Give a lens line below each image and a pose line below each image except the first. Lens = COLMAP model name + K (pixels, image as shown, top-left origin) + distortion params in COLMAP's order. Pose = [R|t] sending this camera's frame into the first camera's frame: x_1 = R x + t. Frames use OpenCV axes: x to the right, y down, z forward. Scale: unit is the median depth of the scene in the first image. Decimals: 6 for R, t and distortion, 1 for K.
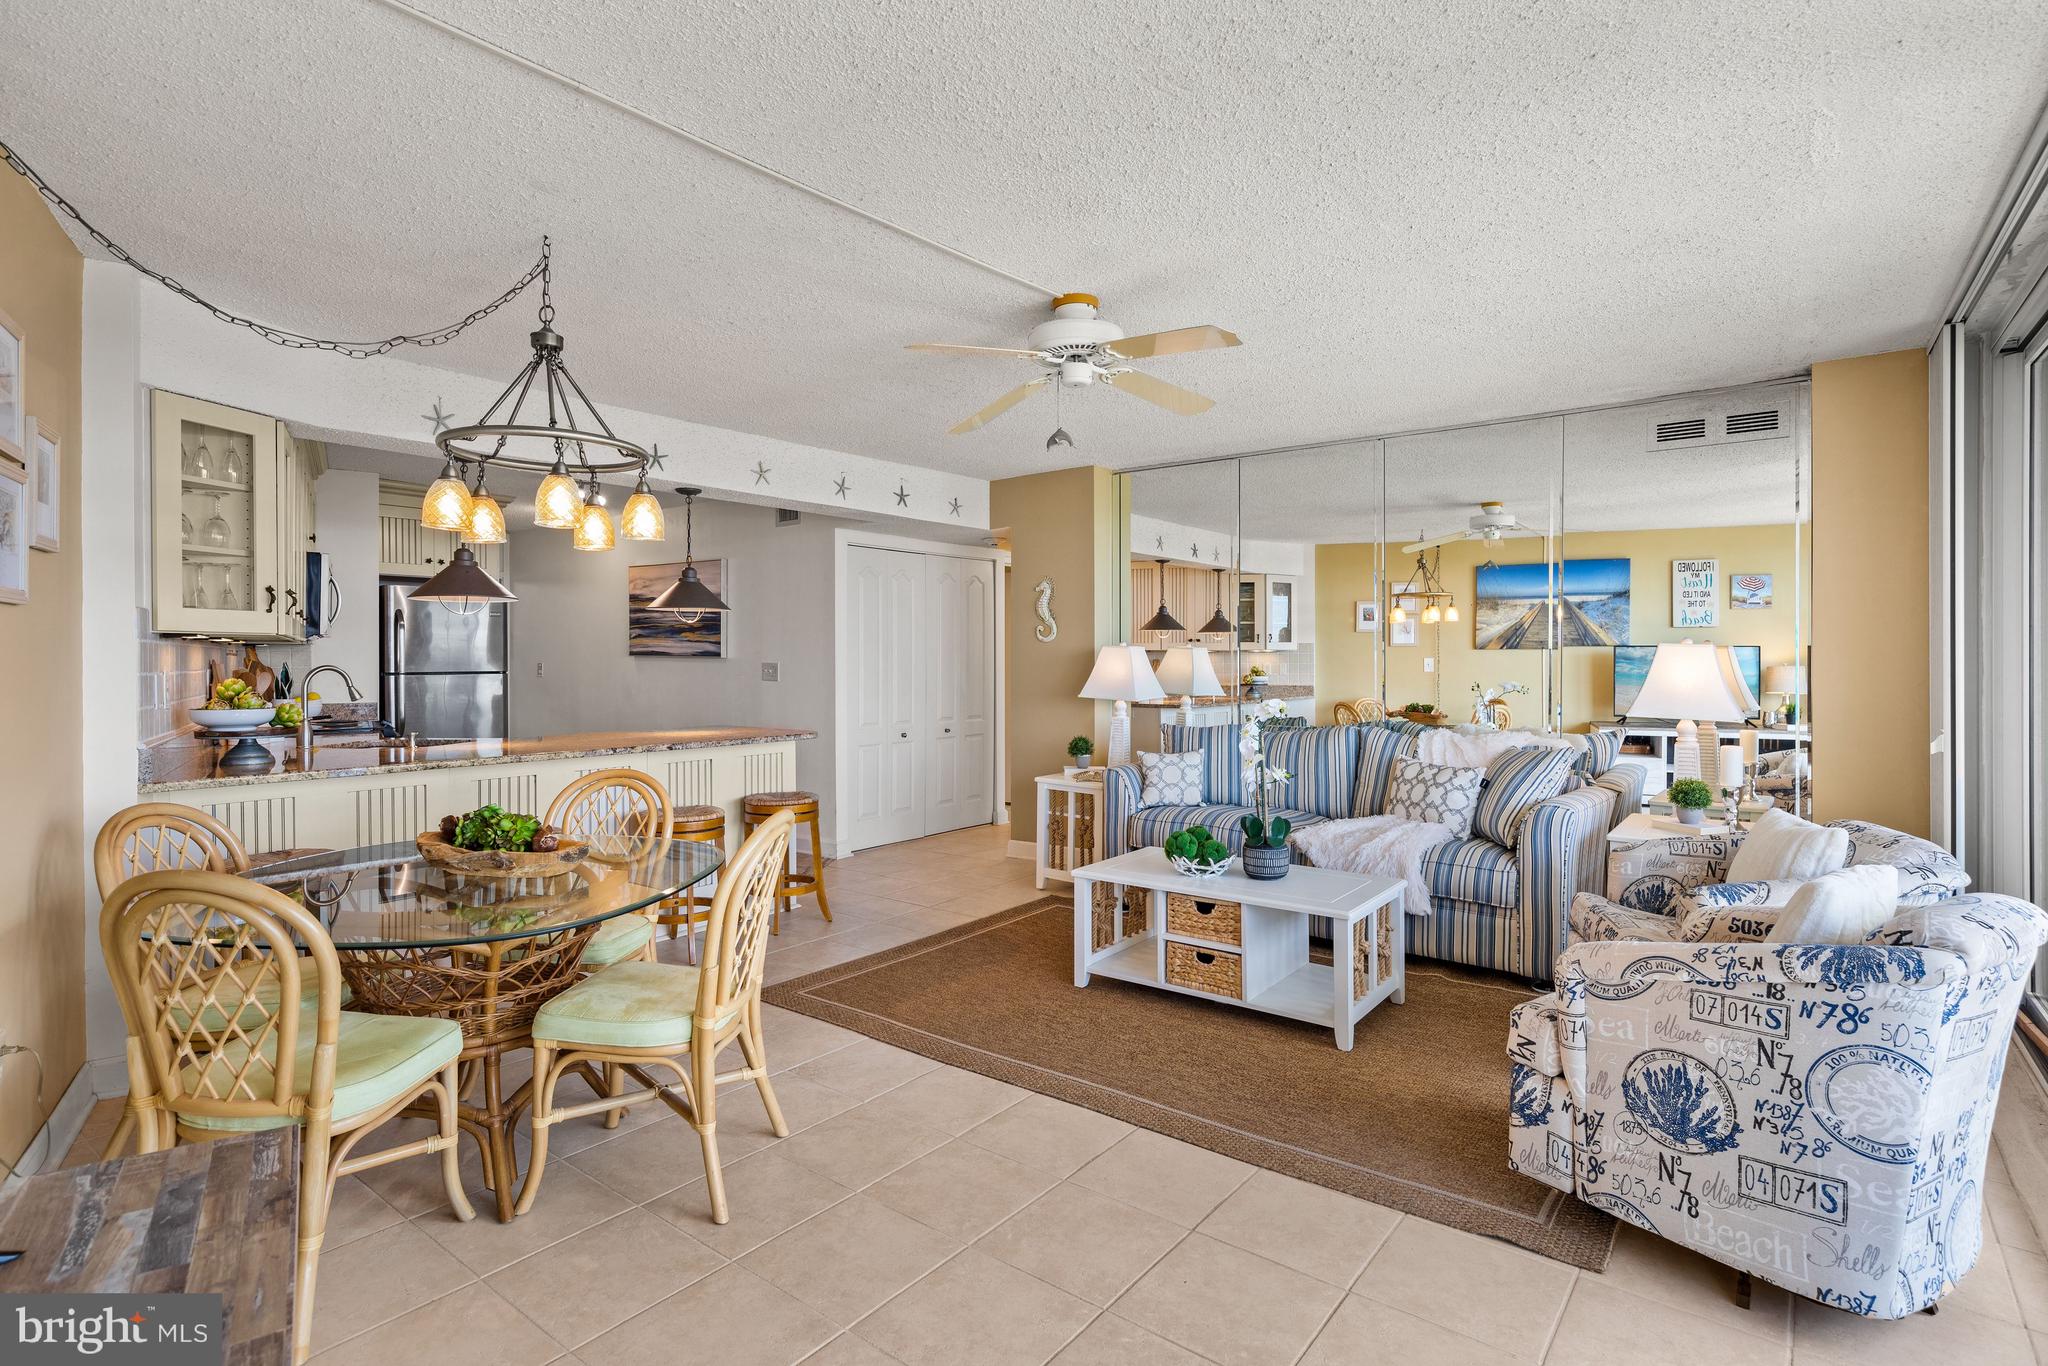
lens RADIAL K [[1047.1, 0, 1044.9], [0, 1047.1, 647.0], [0, 0, 1]] dist [0.005613, 0.002462]
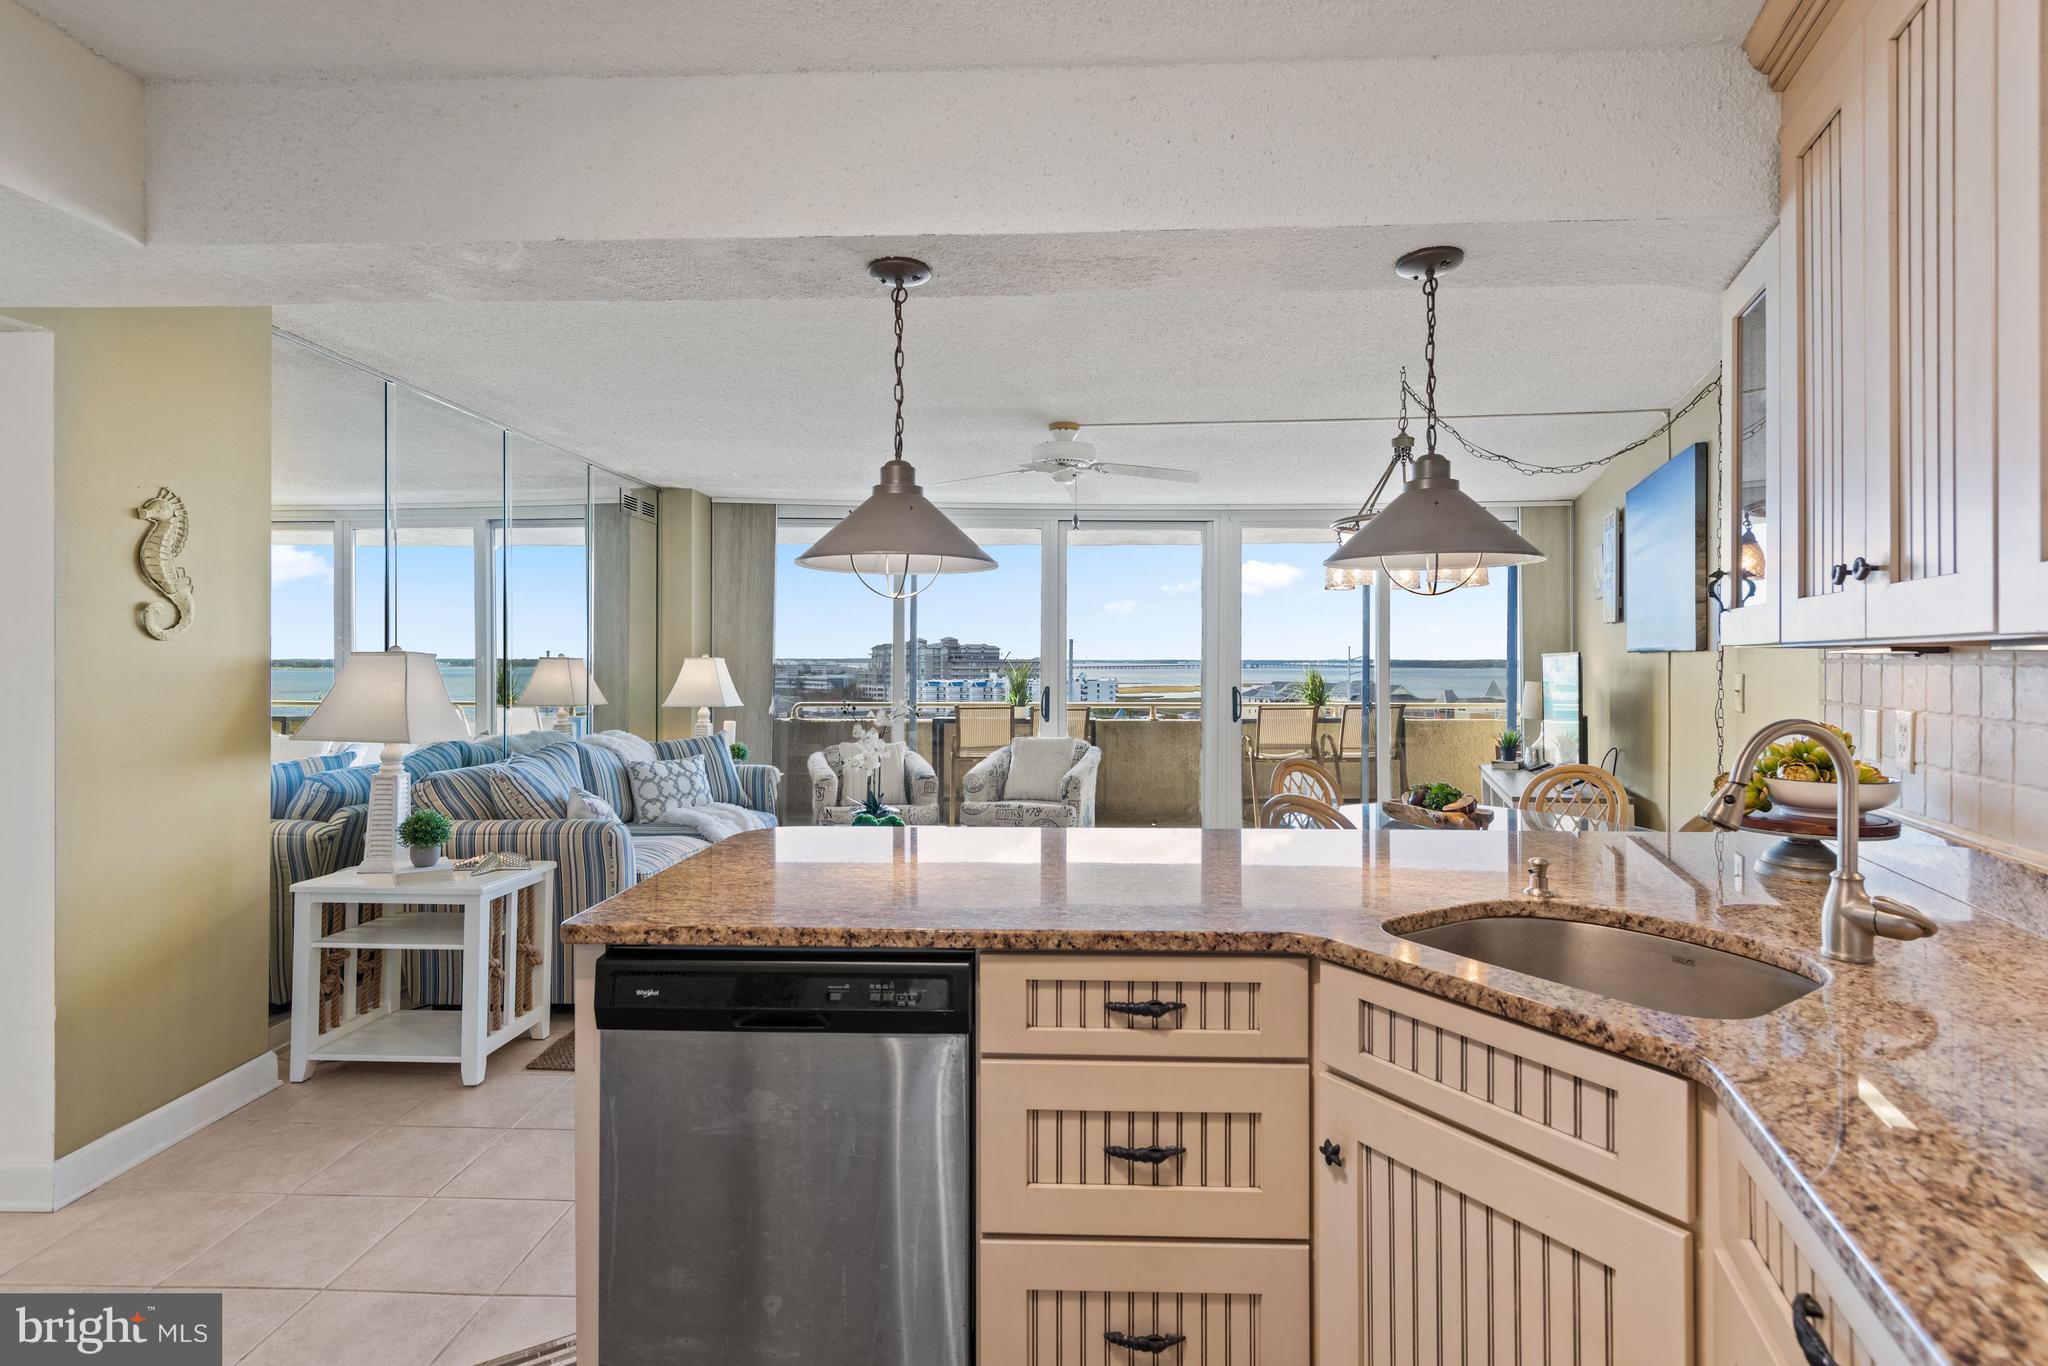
lens RADIAL K [[1000.8, 0, 1025.3], [0, 1000.8, 652.8], [0, 0, 1]] dist [0.008860, 0.000169]
pose [[-0.574237, 0.004537, 0.818676, -0.735902], [-0.008477, 0.999898, -0.011487, 0.001193], [-0.818645, -0.013536, -0.574140, 1.259316]]
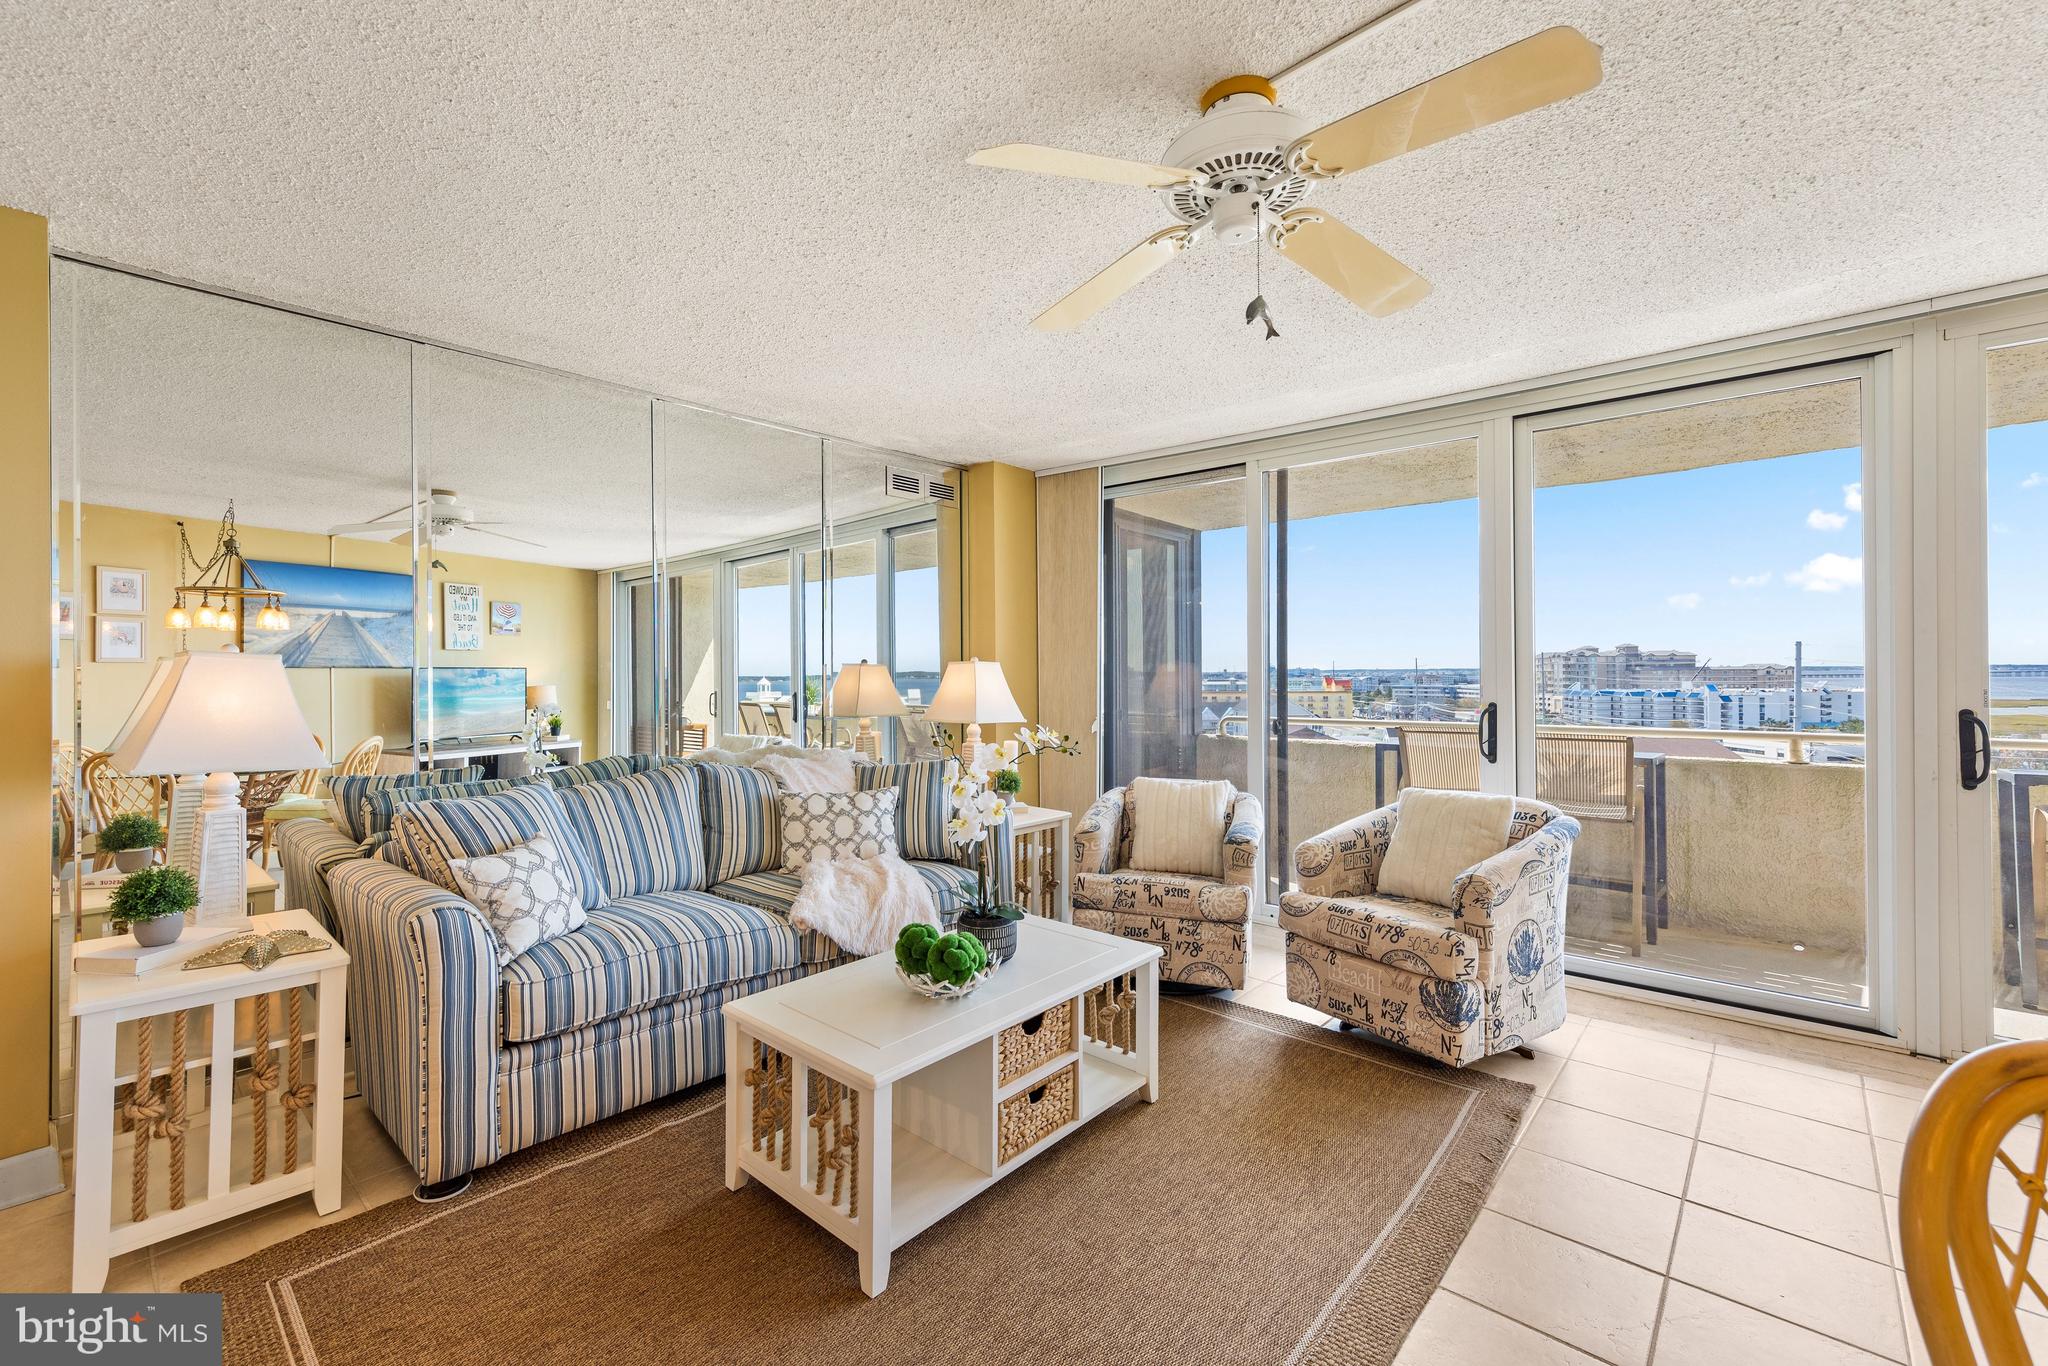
lens RADIAL K [[852.0, 0, 1025.2], [0, 852.0, 669.1], [0, 0, 1]] dist [0.002995, -0.001270]
pose [[0.087361, 0.004286, 0.996167, -0.330658], [0.000528, 0.999990, -0.004348, 0.007897], [-0.996177, 0.000906, 0.087358, 0.742041]]
